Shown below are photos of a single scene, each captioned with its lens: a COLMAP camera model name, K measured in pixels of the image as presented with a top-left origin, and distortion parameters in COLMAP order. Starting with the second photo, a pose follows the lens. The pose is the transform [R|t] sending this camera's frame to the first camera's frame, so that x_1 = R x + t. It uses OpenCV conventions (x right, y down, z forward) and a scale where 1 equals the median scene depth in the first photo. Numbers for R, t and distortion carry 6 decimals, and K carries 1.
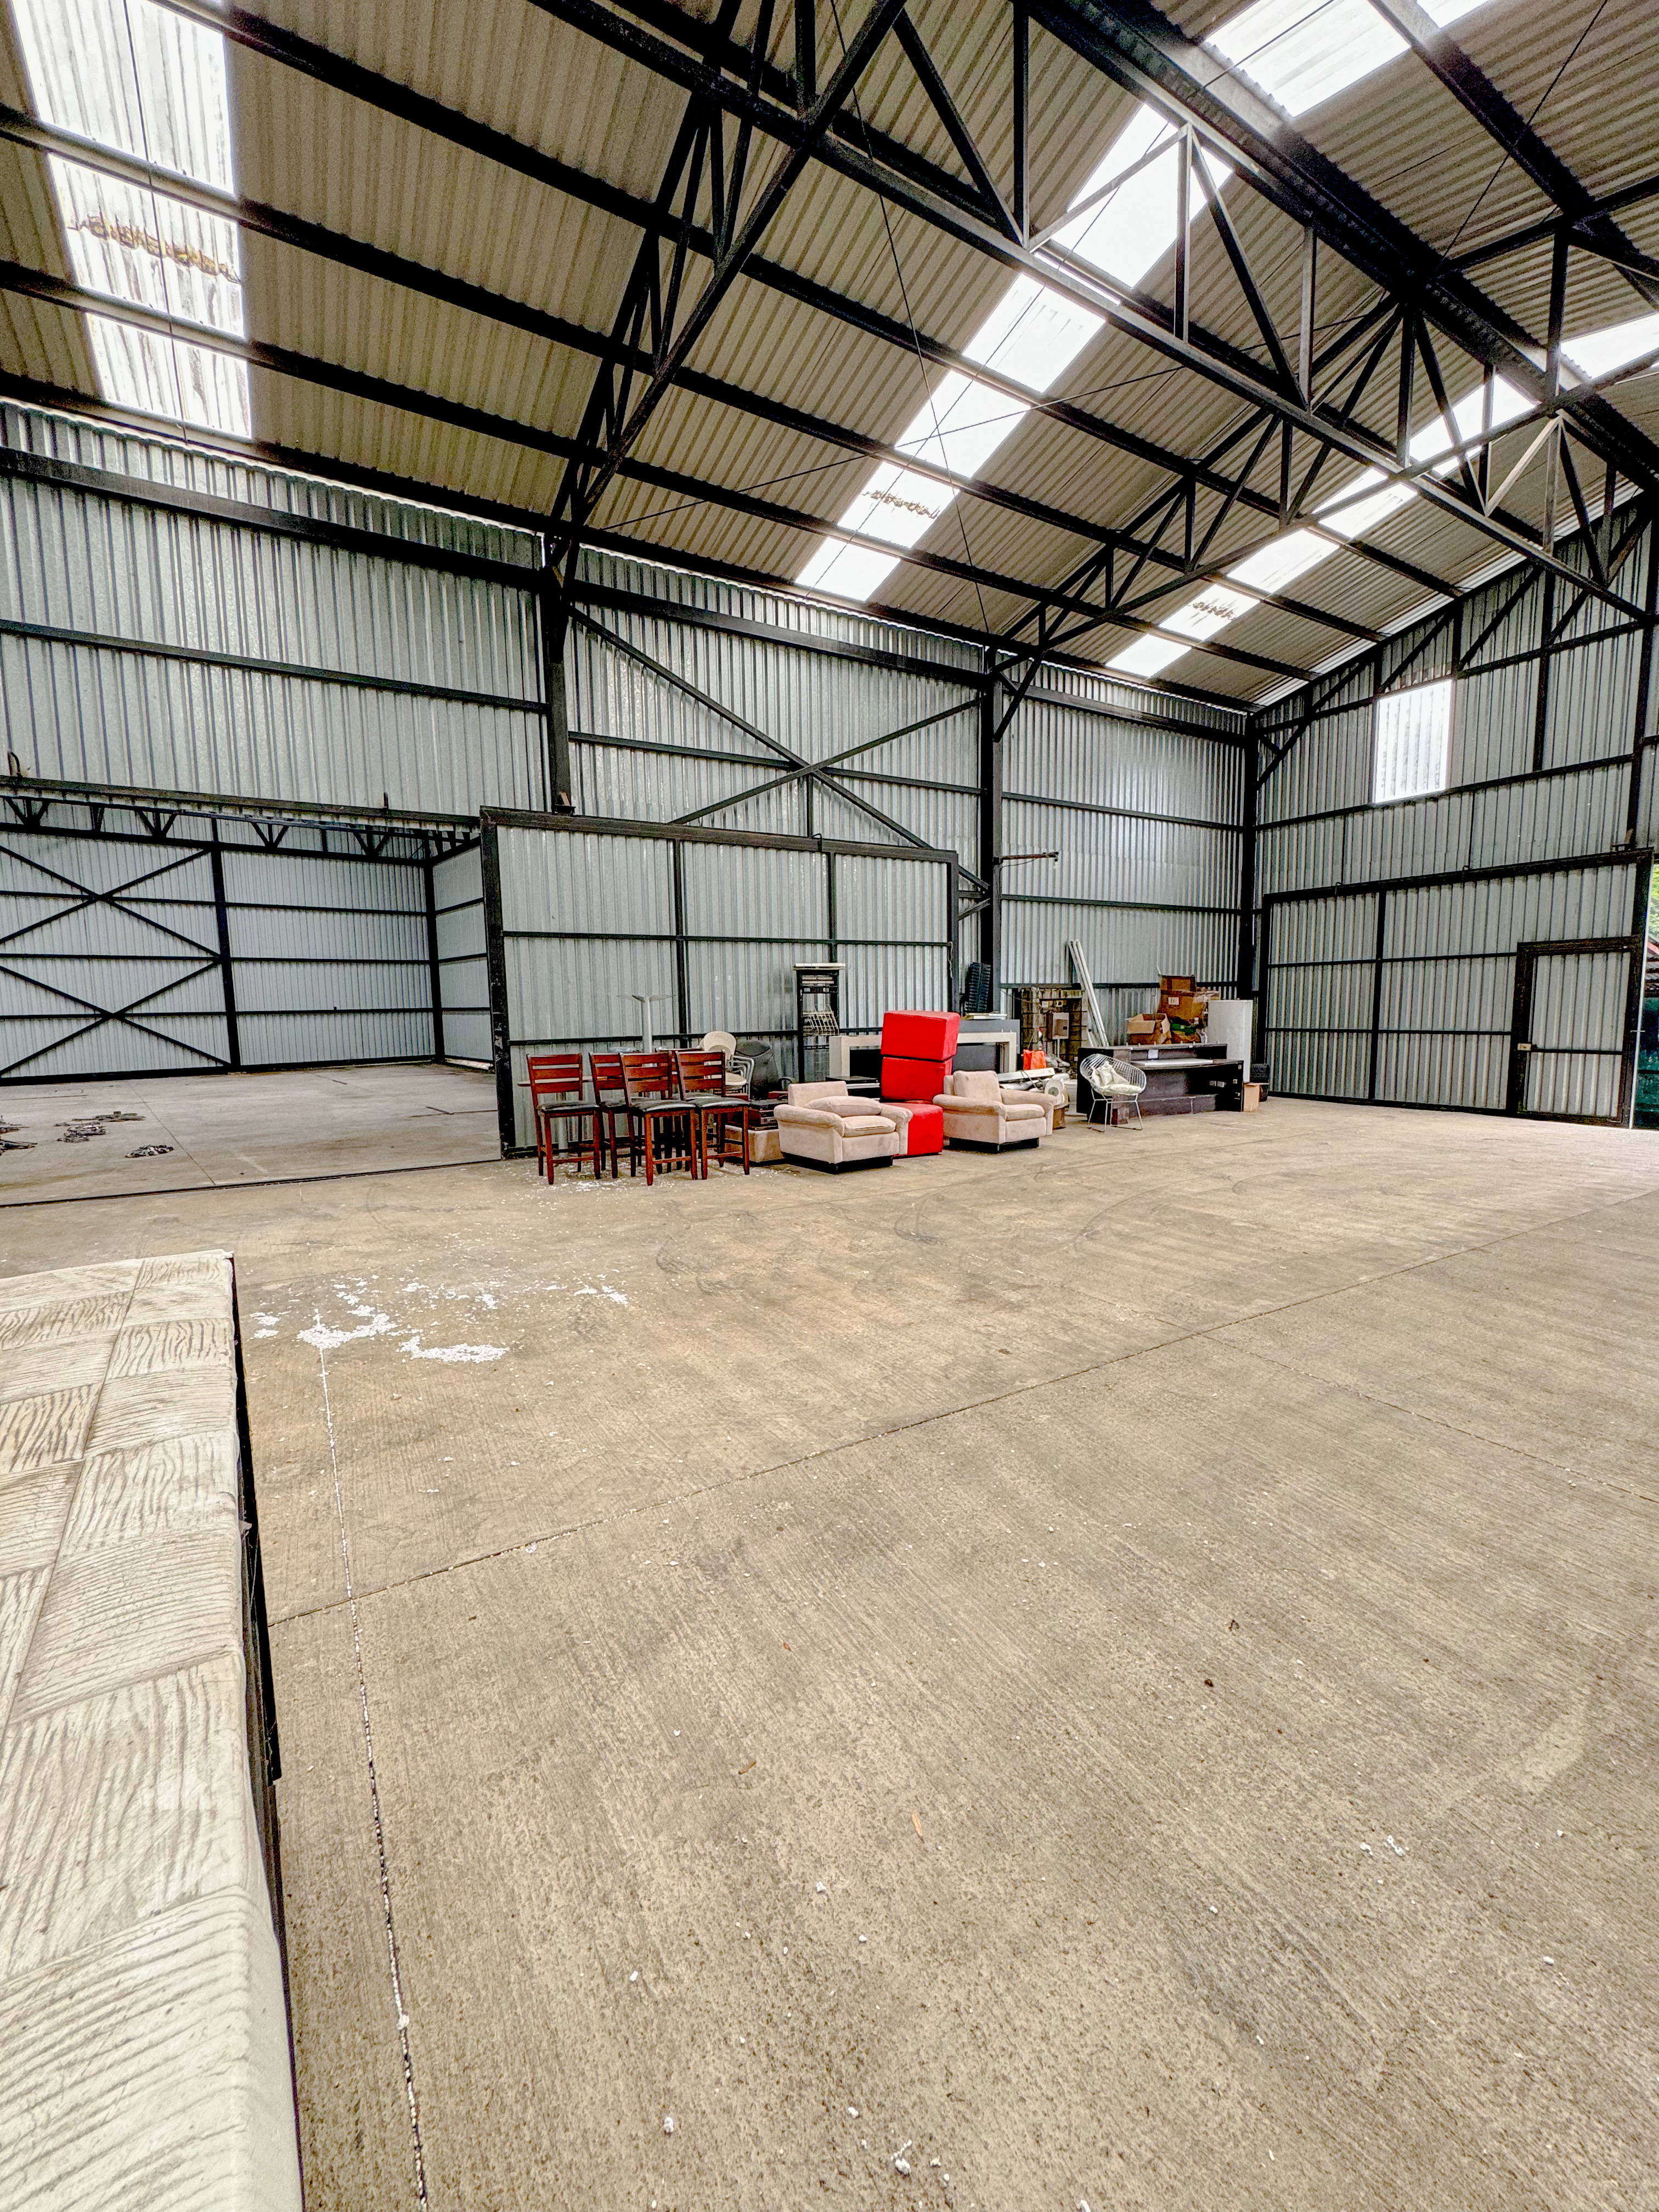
lens RADIAL K [[885.4, 0, 835.8], [0, 885.4, 1104.8], [0, 0, 1]] dist [-0.002336, 0.000694]
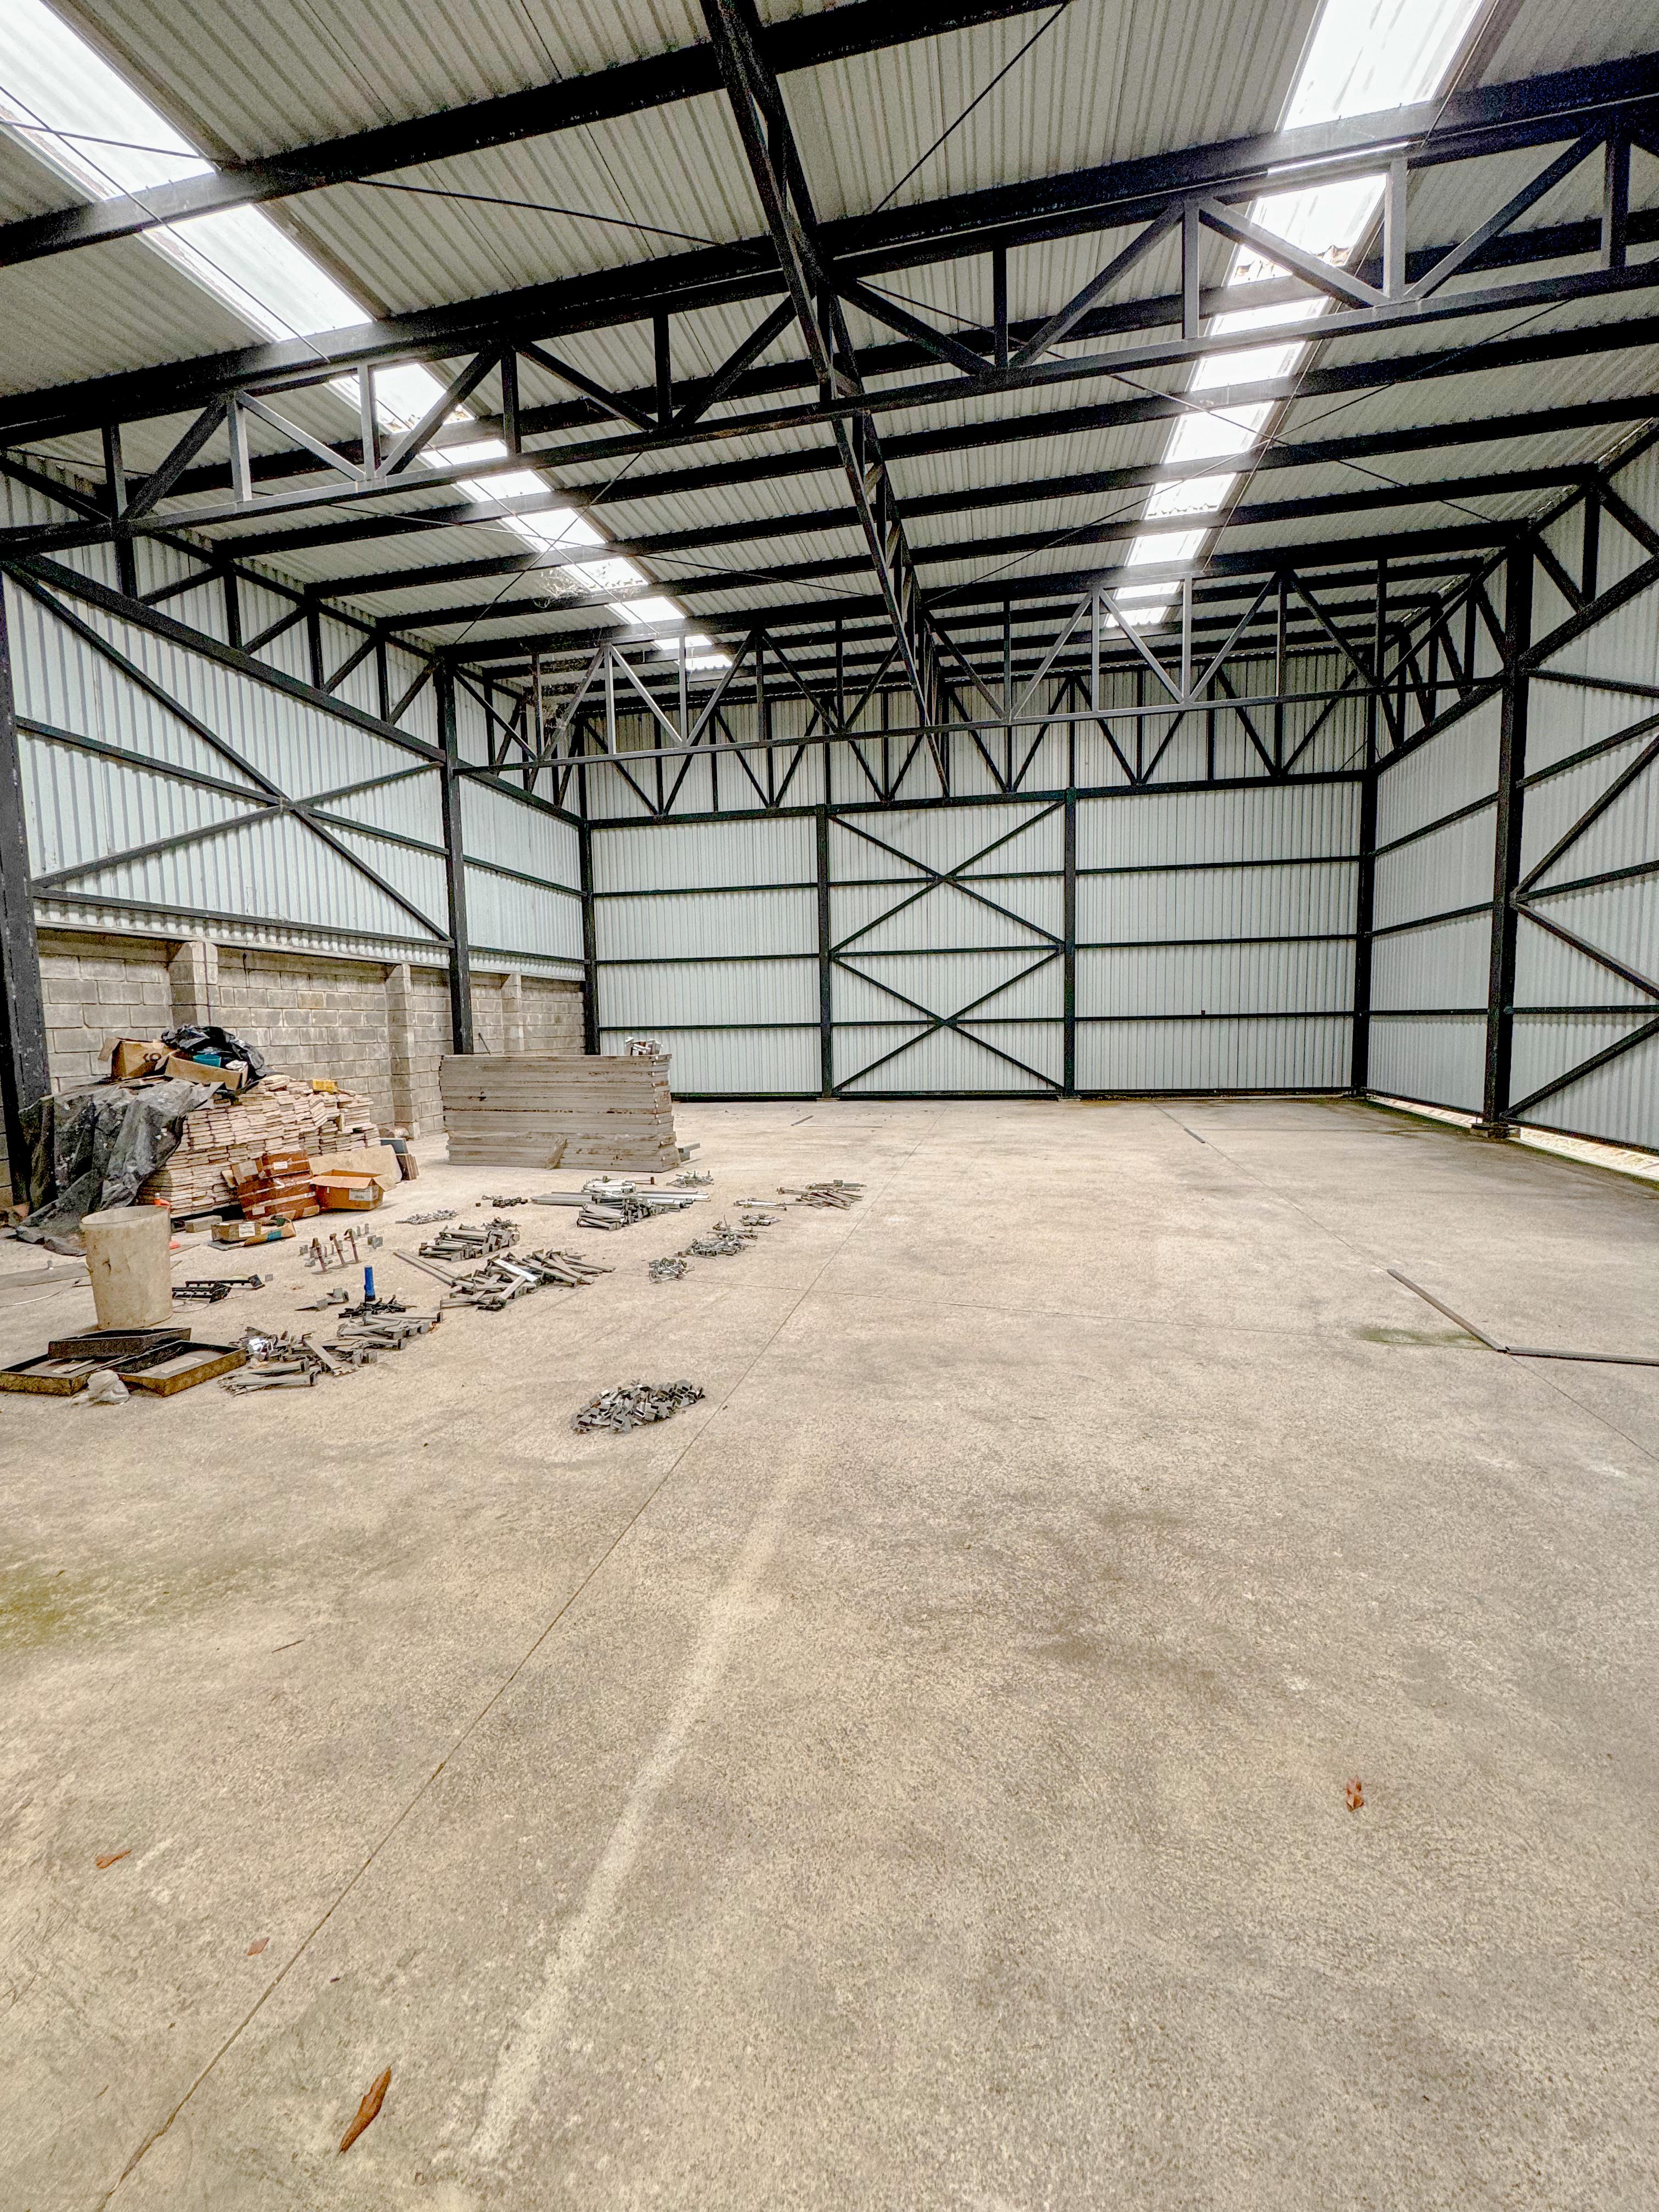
lens RADIAL K [[885.4, 0, 830.3], [0, 885.4, 1107.3], [0, 0, 1]] dist [-0.002336, 0.000694]
pose [[0.687437, 0.070200, -0.722844, -0.280203], [-0.074333, 0.996891, 0.026122, -0.034257], [0.722430, 0.035773, 0.690518, 0.344782]]
